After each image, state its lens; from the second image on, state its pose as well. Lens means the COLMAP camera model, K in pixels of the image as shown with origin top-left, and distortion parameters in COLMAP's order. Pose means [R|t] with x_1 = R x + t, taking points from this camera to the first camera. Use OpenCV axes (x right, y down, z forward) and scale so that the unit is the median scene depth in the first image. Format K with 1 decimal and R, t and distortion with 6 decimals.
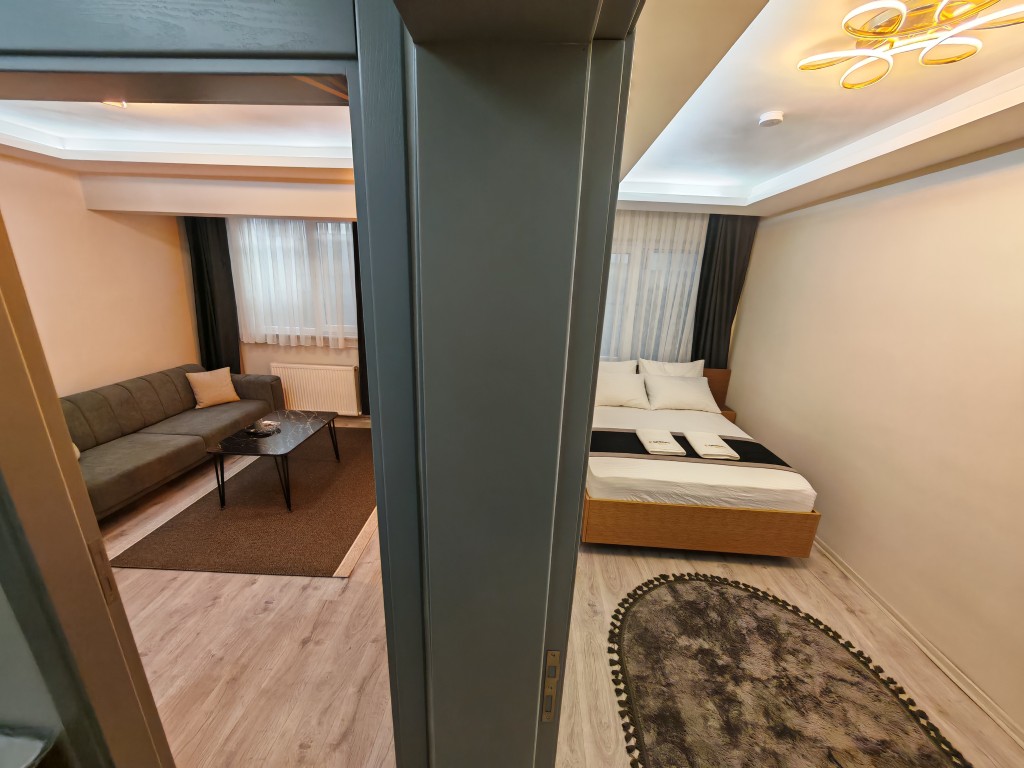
lens RADIAL K [[379.5, 0, 508.6], [0, 379.5, 387.6], [0, 0, 1]] dist [-0.006047, 0.000413]
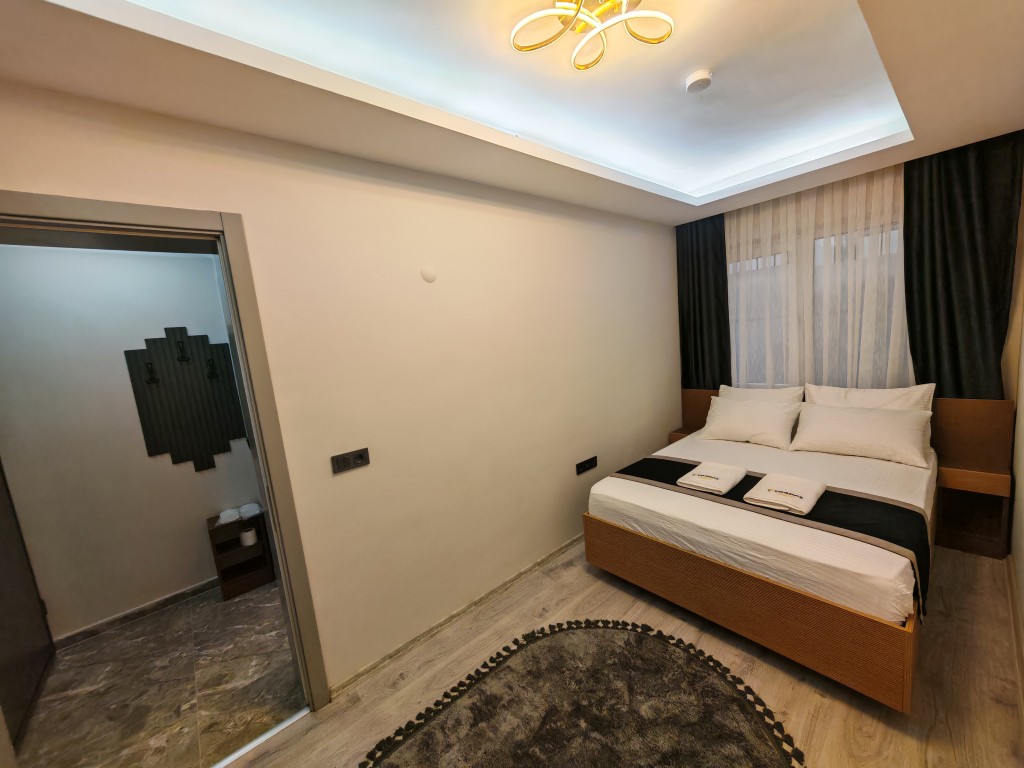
lens RADIAL K [[379.5, 0, 512.5], [0, 379.5, 389.0], [0, 0, 1]] dist [-0.006047, 0.000413]
pose [[0.688042, -0.010480, -0.725595, 0.830828], [-0.081376, 0.992475, -0.091499, 0.079198], [0.721093, 0.122001, 0.682012, 0.157673]]
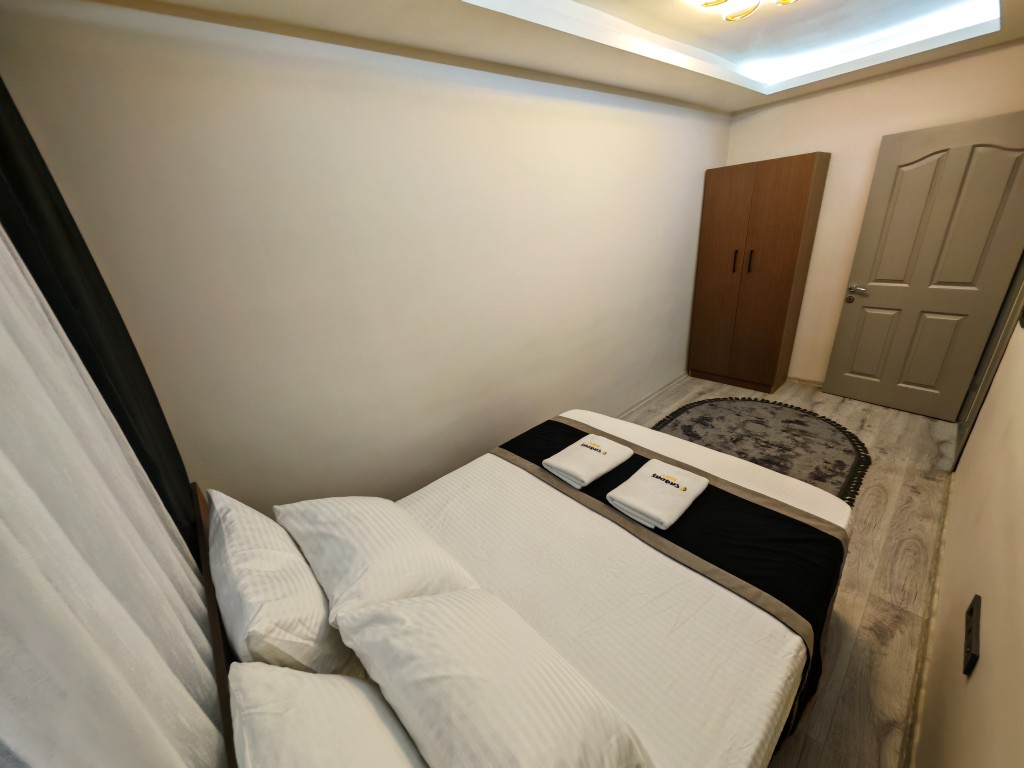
lens RADIAL K [[379.5, 0, 512.6], [0, 379.5, 386.7], [0, 0, 1]] dist [-0.006047, 0.000413]
pose [[-0.713040, -0.243771, 0.657381, 0.266080], [0.262726, 0.776396, 0.572874, -0.422011], [-0.650038, 0.581192, -0.489557, 1.595194]]
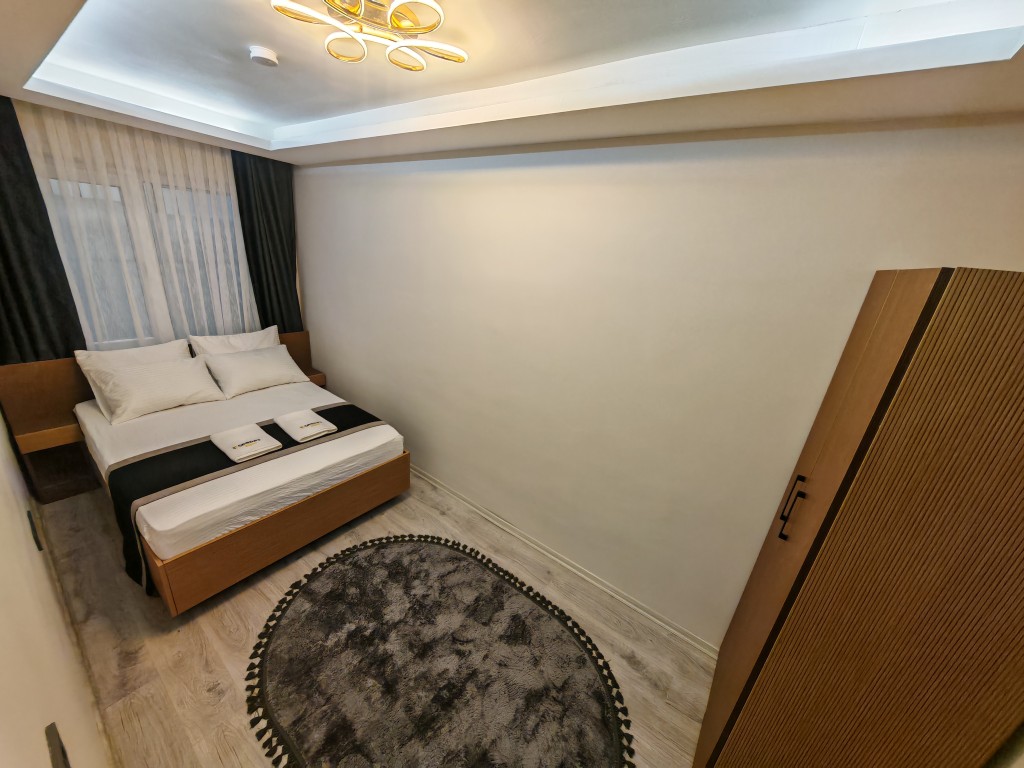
lens RADIAL K [[379.5, 0, 510.7], [0, 379.5, 388.5], [0, 0, 1]] dist [-0.006047, 0.000413]
pose [[0.535913, -0.278911, 0.796872, 0.094115], [0.152280, 0.960309, 0.233704, -0.092856], [-0.830426, -0.003898, 0.557115, 0.061699]]
